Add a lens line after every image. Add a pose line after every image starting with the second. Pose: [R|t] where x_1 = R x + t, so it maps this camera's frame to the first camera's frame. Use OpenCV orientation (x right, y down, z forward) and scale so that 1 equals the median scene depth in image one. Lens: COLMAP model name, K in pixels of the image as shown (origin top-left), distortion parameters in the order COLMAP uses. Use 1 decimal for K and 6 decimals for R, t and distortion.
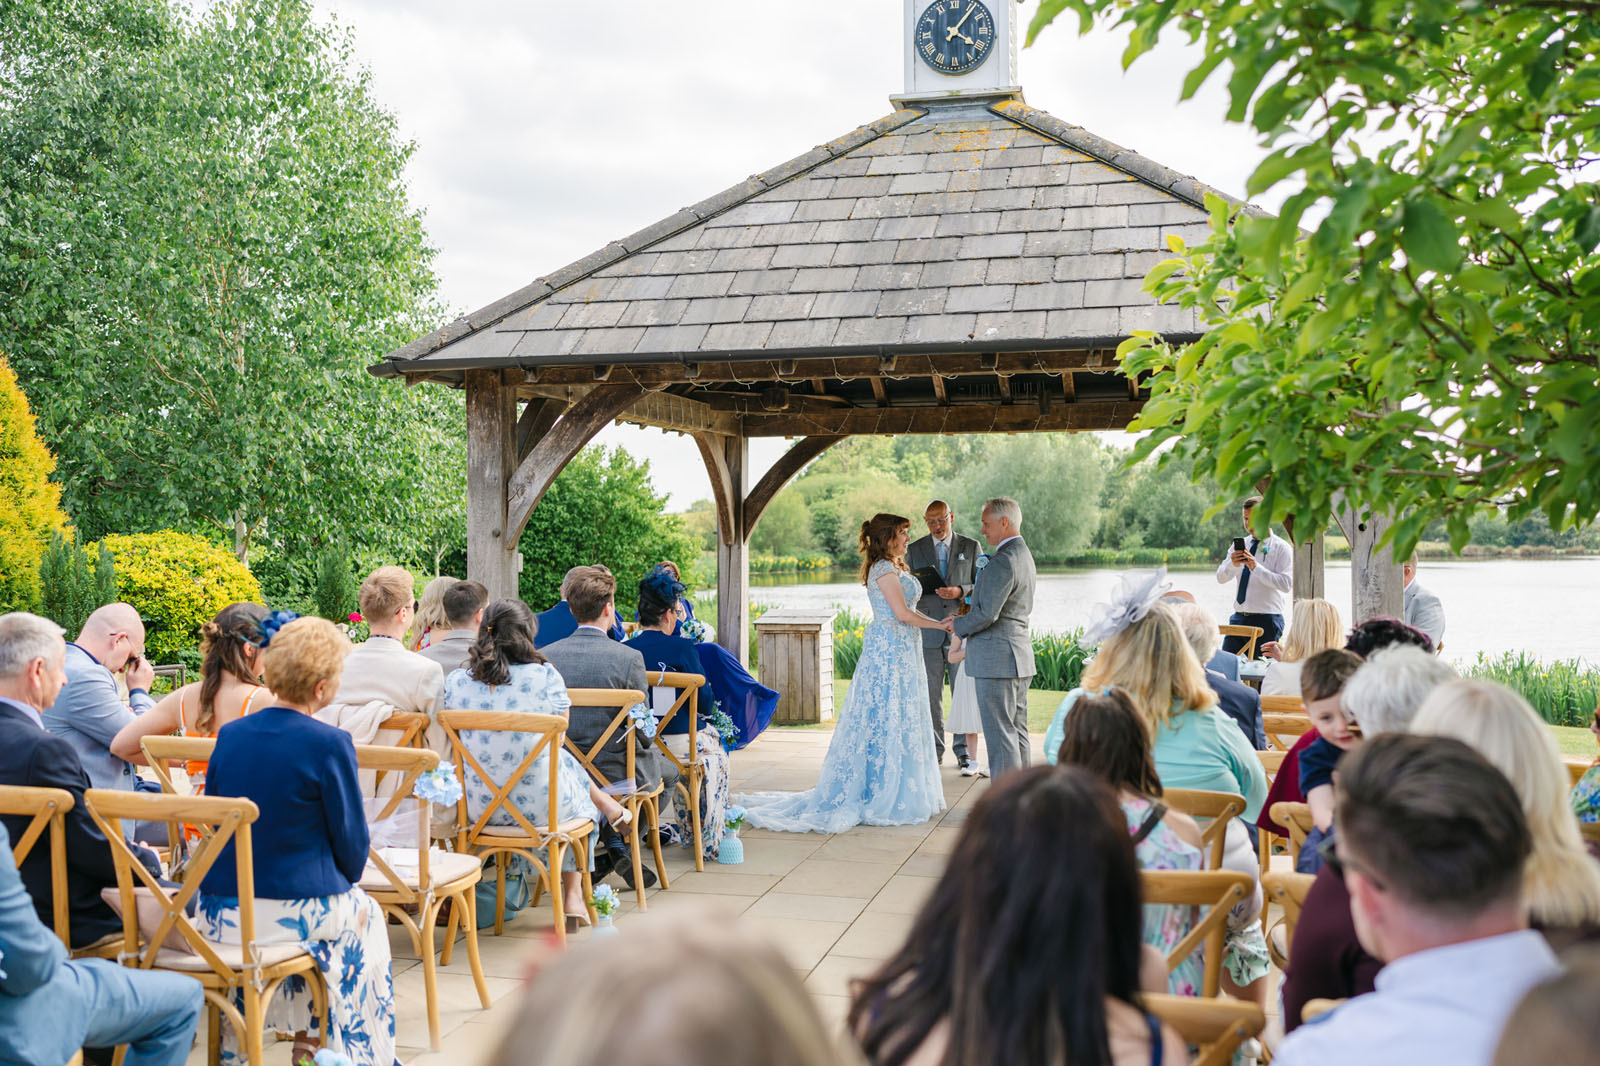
lens RADIAL K [[1712.4, 0, 799.8], [0, 1712.4, 531.9], [0, 0, 1]] dist [-0.021203, 0.000000]
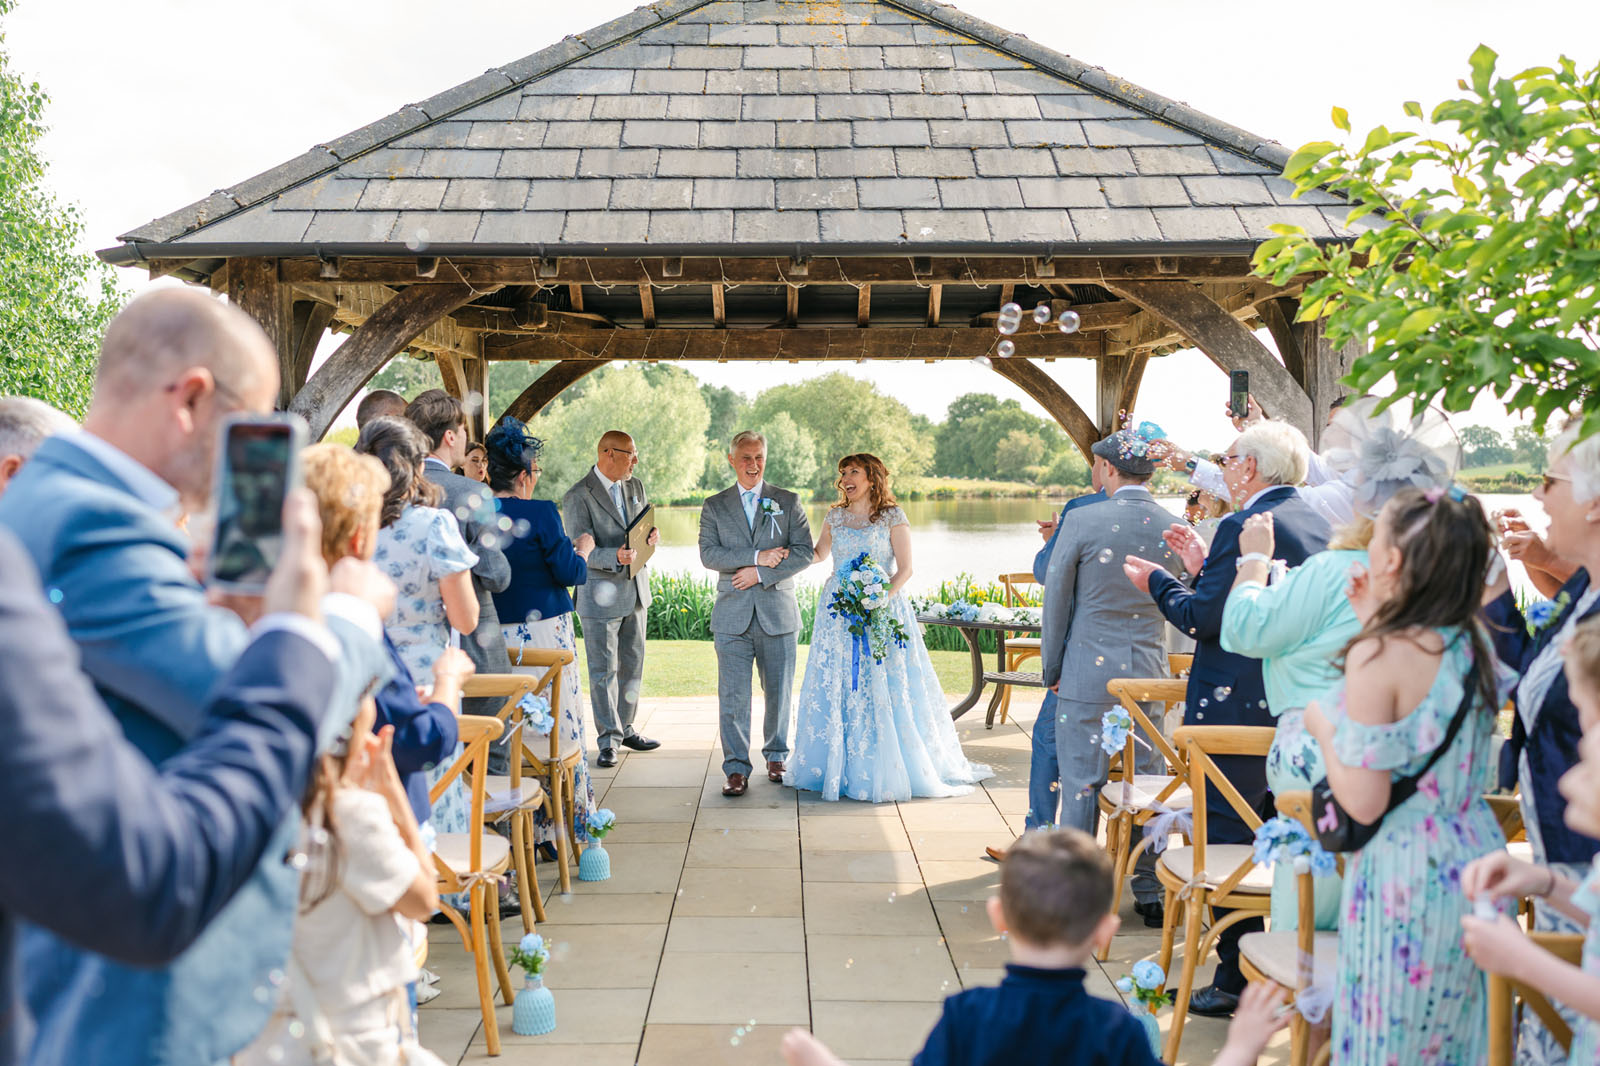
lens RADIAL K [[1712.4, 0, 800.2], [0, 1712.4, 537.5], [0, 0, 1]] dist [-0.021203, 0.000000]
pose [[0.959401, -0.009684, 0.281880, -0.165253], [-0.000790, 0.999314, 0.037019, 0.001200], [-0.282045, -0.035739, 0.958735, 0.189195]]
